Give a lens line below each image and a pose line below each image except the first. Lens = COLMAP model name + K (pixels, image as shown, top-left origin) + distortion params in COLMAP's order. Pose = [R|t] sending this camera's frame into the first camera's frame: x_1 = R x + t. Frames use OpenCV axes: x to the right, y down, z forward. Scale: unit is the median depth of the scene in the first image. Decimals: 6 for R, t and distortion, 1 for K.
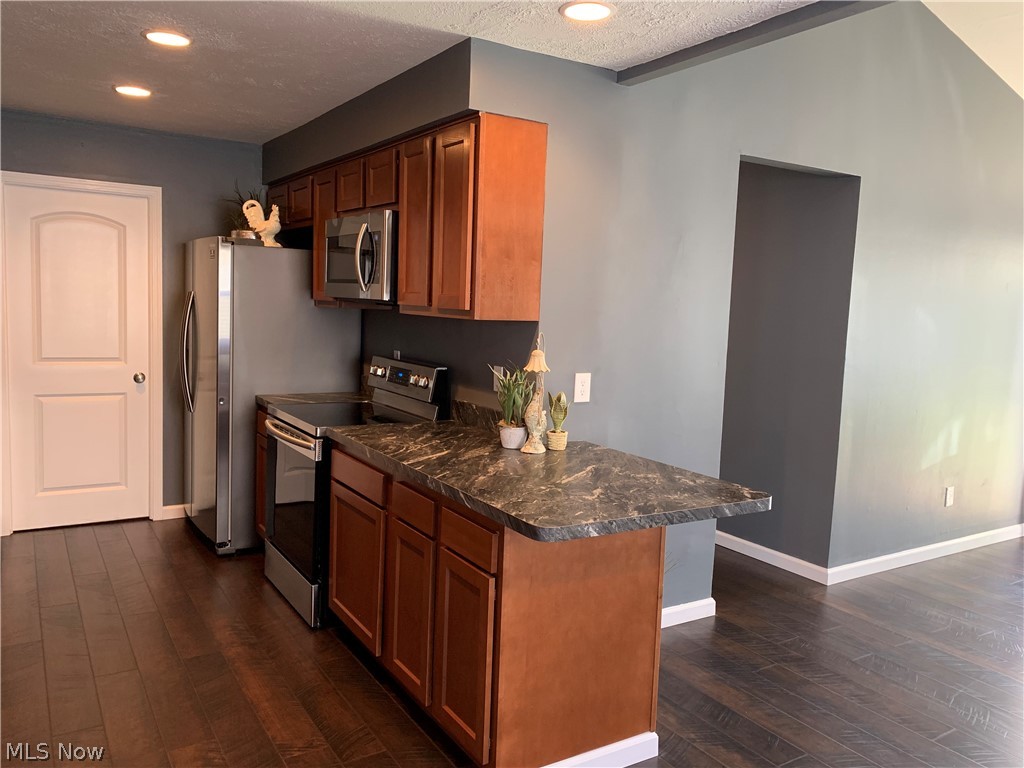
lens RADIAL K [[784.3, 0, 504.0], [0, 784.3, 380.3], [0, 0, 1]] dist [0.030117, -0.028609]
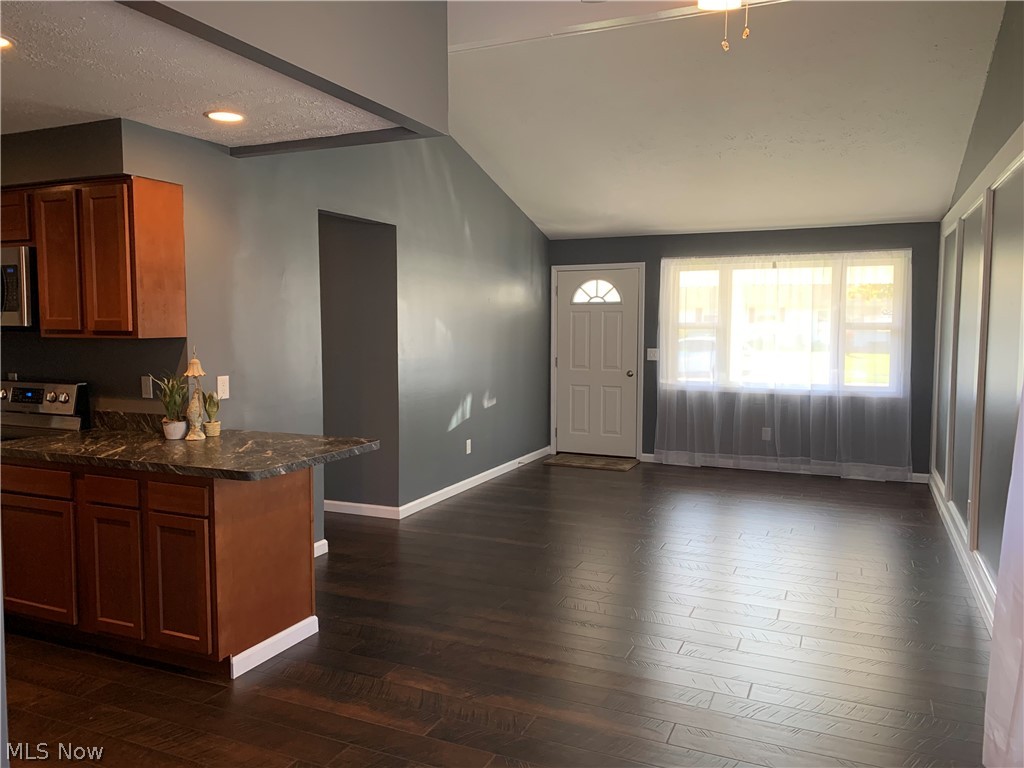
lens RADIAL K [[784.3, 0, 503.9], [0, 784.3, 377.6], [0, 0, 1]] dist [0.030117, -0.028609]
pose [[0.831627, -0.078416, 0.549770, -0.241861], [0.087832, 0.996093, 0.009214, 0.023533], [-0.548345, 0.040625, 0.835265, -0.357887]]
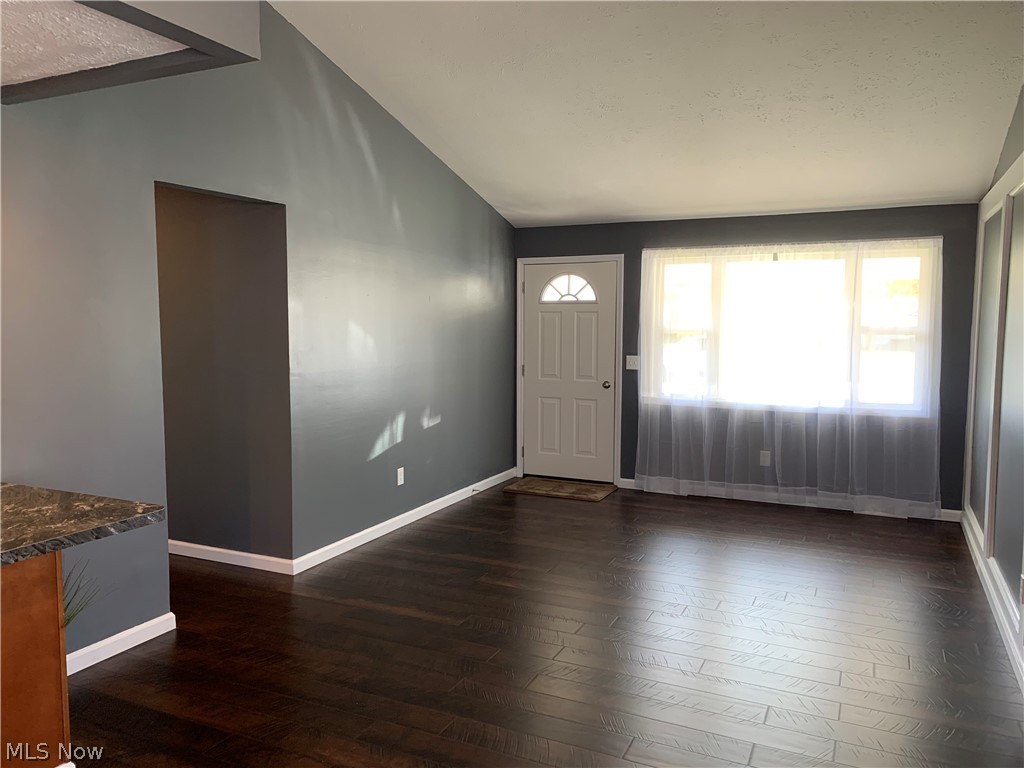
lens RADIAL K [[784.3, 0, 508.2], [0, 784.3, 381.9], [0, 0, 1]] dist [0.030117, -0.028609]
pose [[0.842209, -0.082152, 0.532856, 0.139766], [0.085383, 0.996174, 0.018631, -0.003701], [-0.532348, 0.029806, 0.846001, -0.132817]]
